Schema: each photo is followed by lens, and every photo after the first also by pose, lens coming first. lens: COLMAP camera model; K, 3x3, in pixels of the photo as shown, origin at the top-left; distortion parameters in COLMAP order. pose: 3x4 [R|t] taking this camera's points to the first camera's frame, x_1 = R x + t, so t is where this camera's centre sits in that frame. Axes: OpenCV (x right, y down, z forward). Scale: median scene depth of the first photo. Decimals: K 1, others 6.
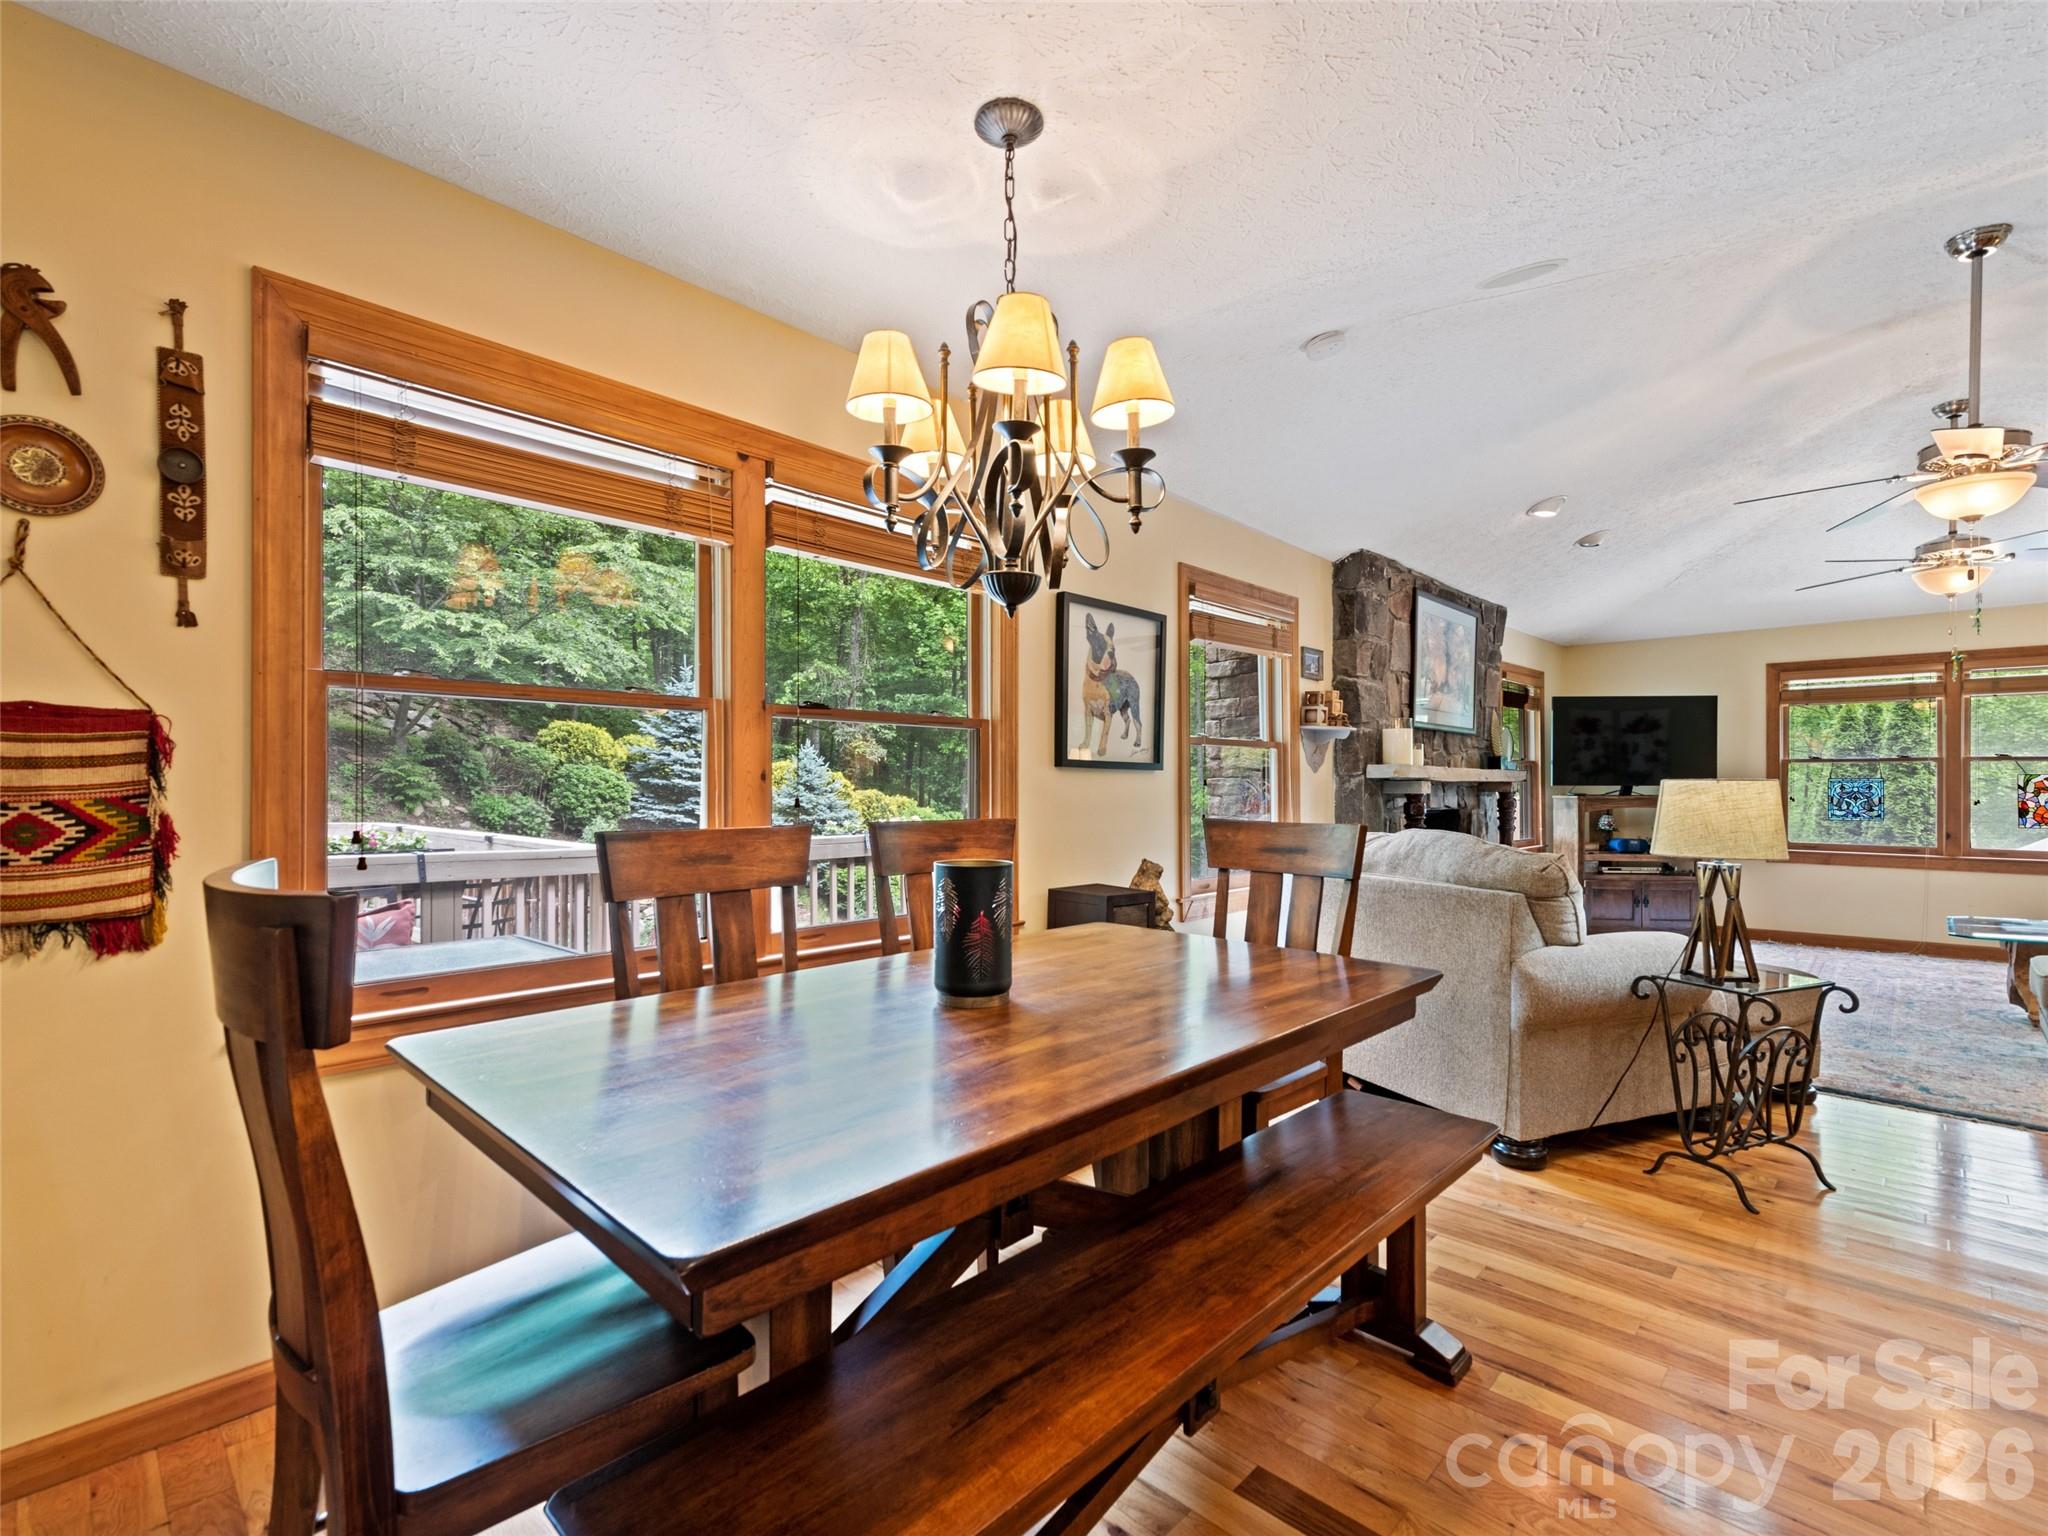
lens RADIAL K [[946.2, 0, 1032.1], [0, 946.2, 777.7], [0, 0, 1]] dist [0.010382, -0.000722]
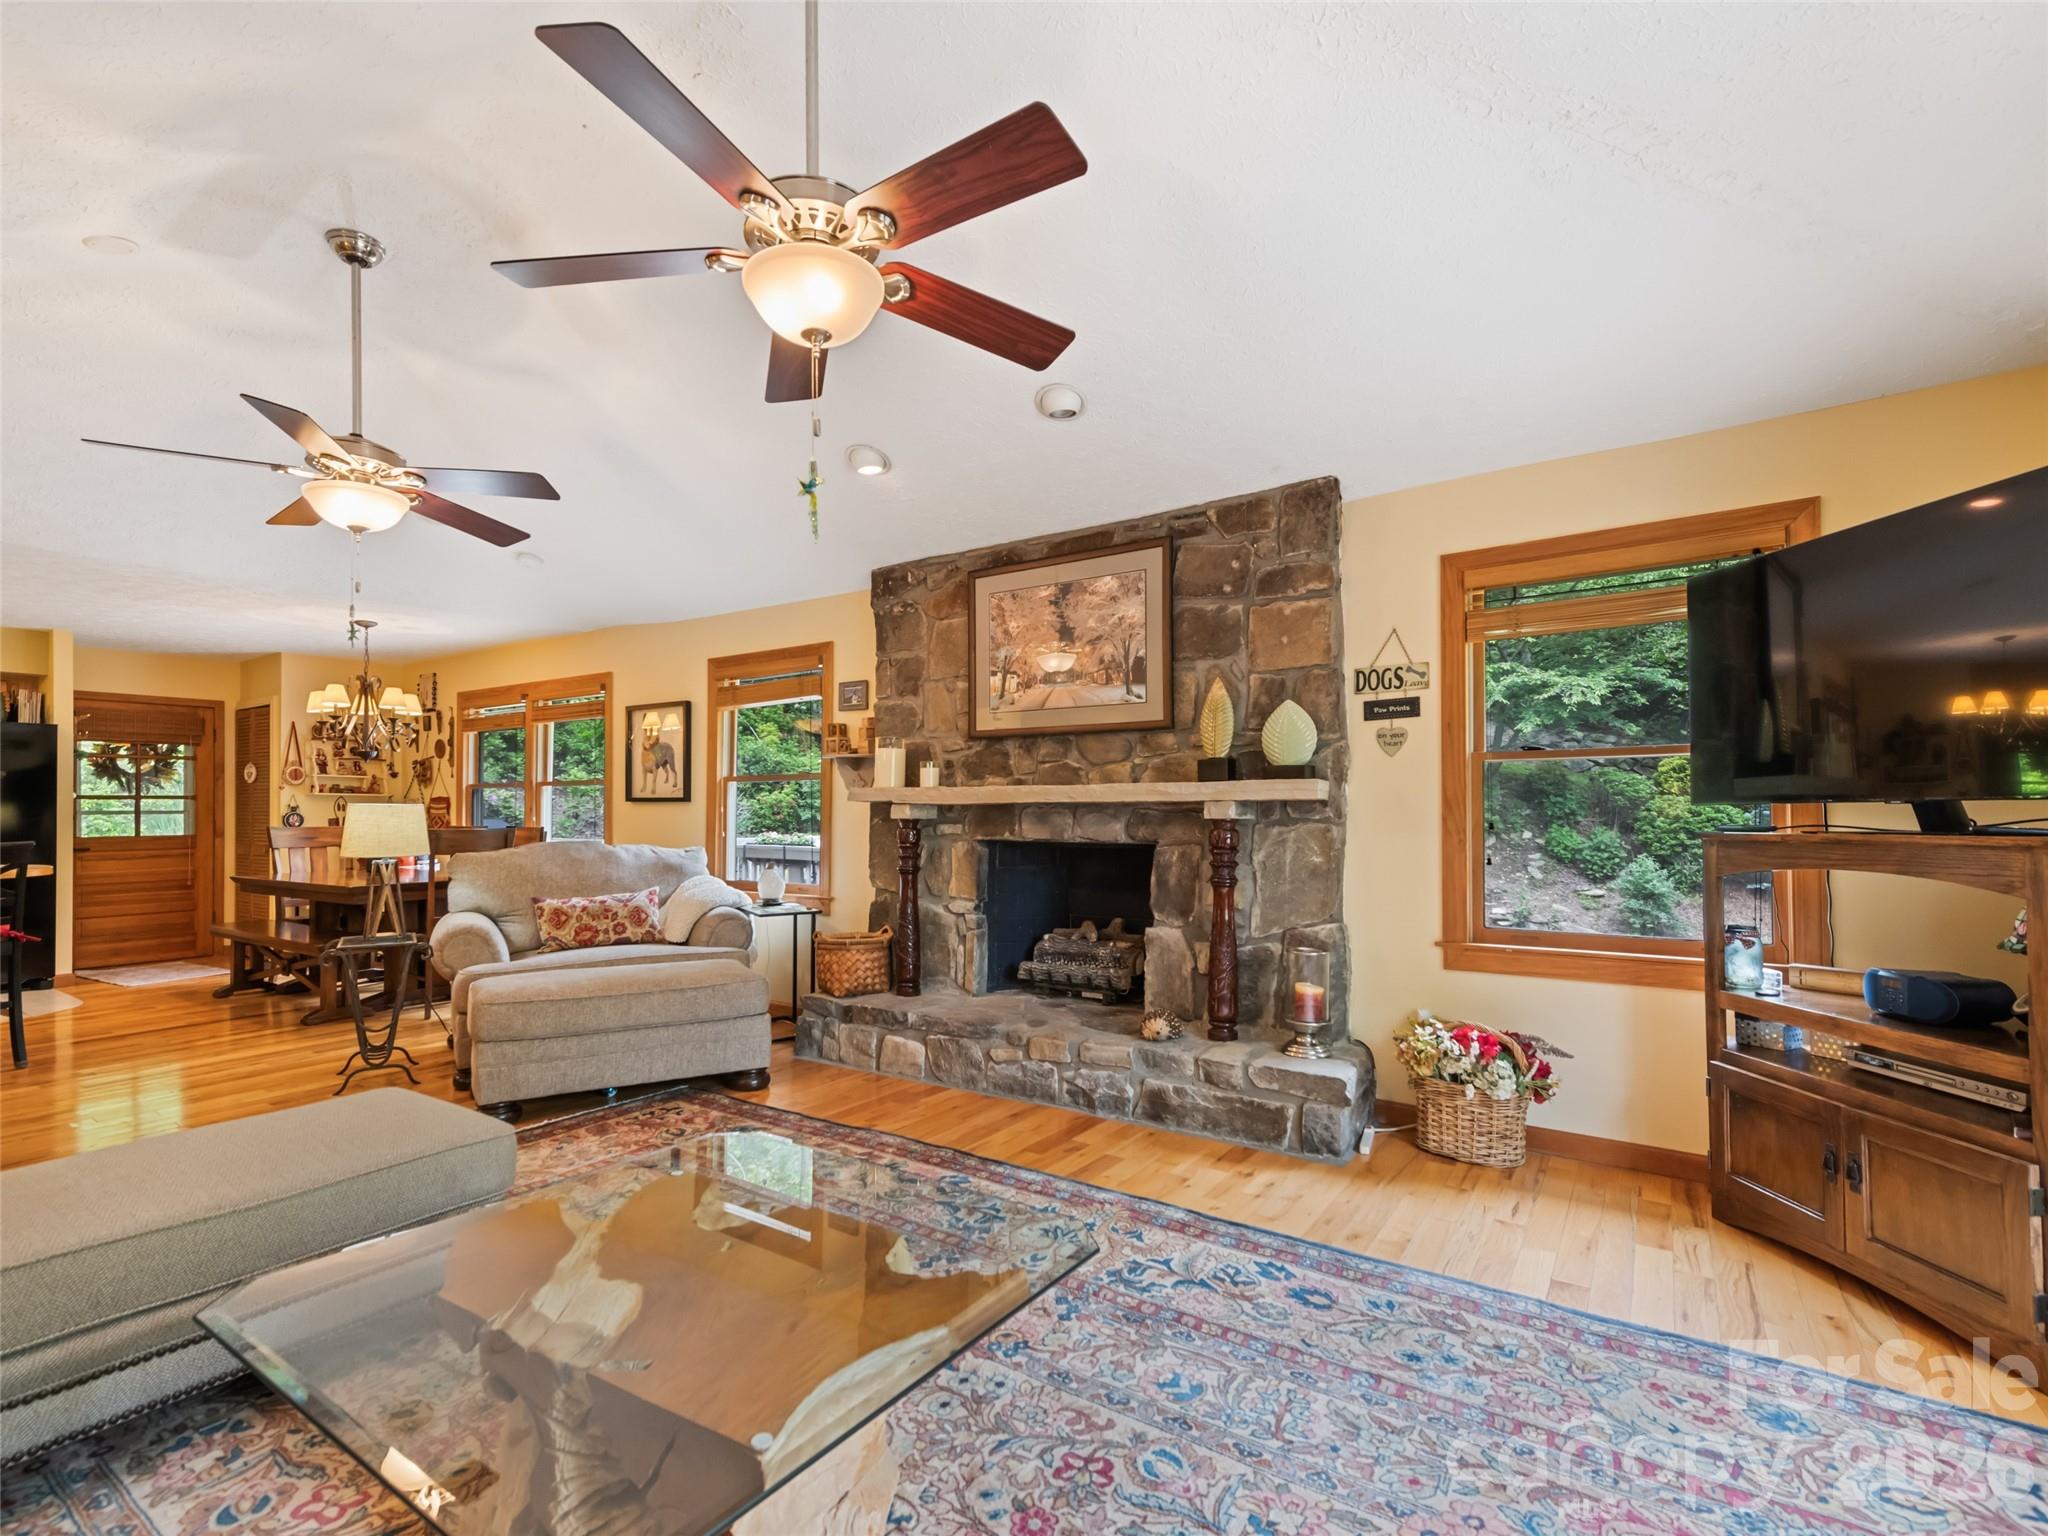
lens RADIAL K [[942.9, 0, 1011.4], [0, 942.9, 801.3], [0, 0, 1]] dist [0.015182, -0.000816]
pose [[0.153419, -0.019908, -0.987961, 1.552353], [0.006423, 0.999796, -0.019149, 0.021548], [0.988140, -0.003408, 0.153515, 1.152117]]
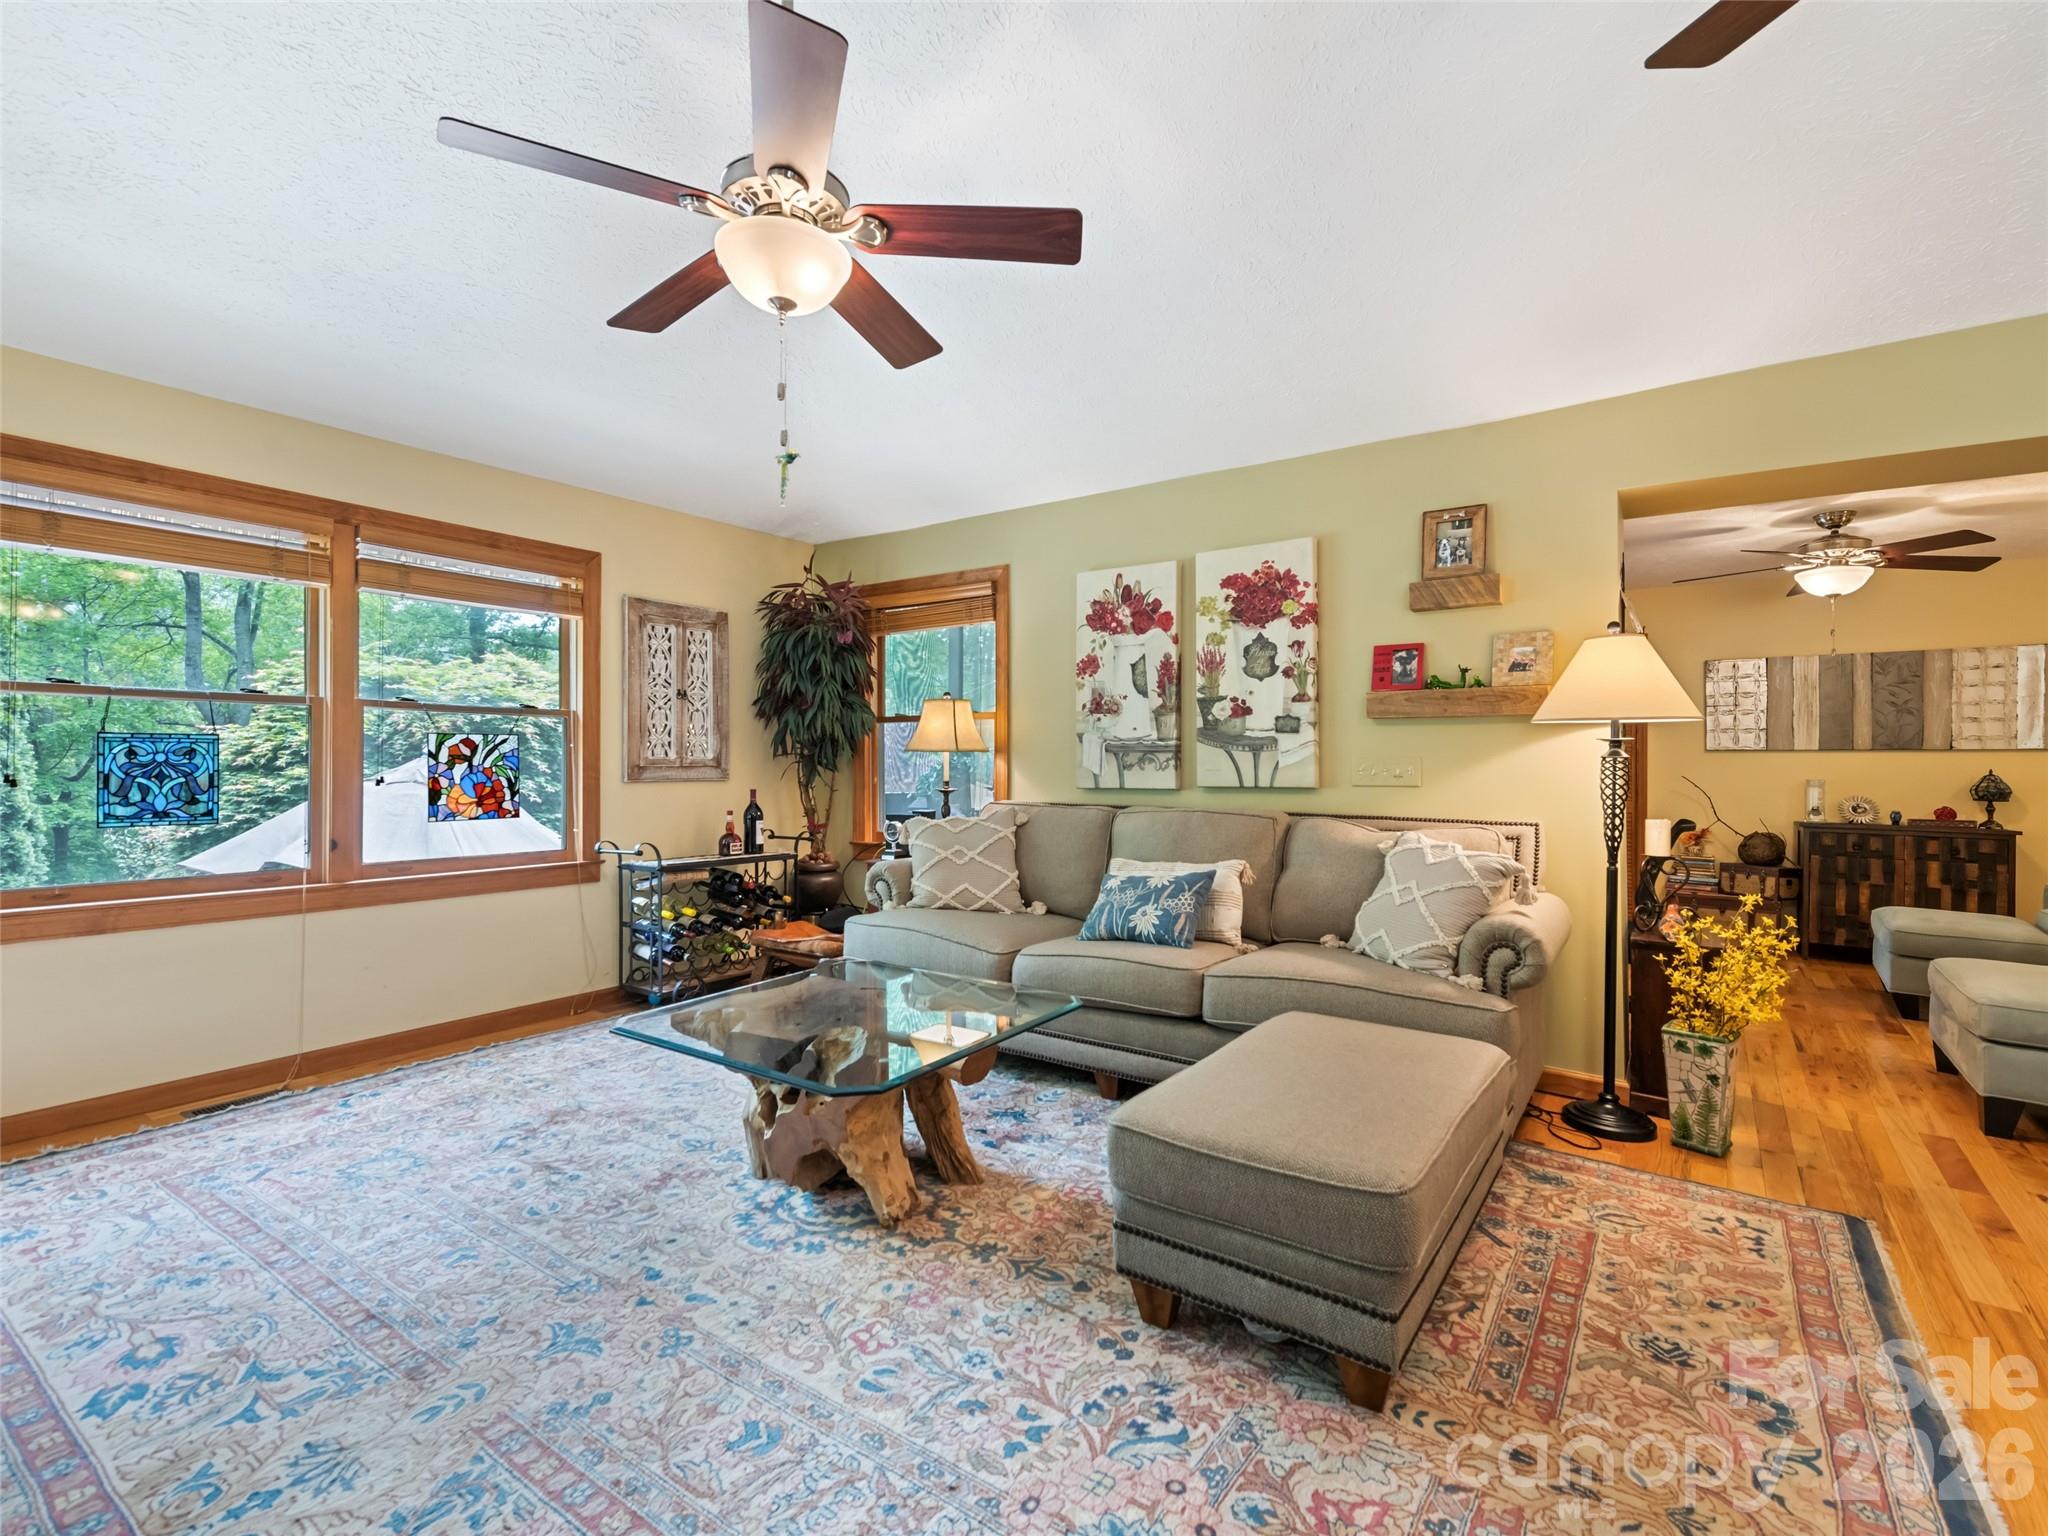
lens RADIAL K [[951.3, 0, 1011.1], [0, 951.3, 760.4], [0, 0, 1]] dist [0.014047, -0.000443]
pose [[-0.130405, 0.002479, 0.991458, 0.583392], [-0.009504, 0.999948, -0.003750, 0.019005], [-0.991415, -0.009912, -0.130375, 1.073385]]
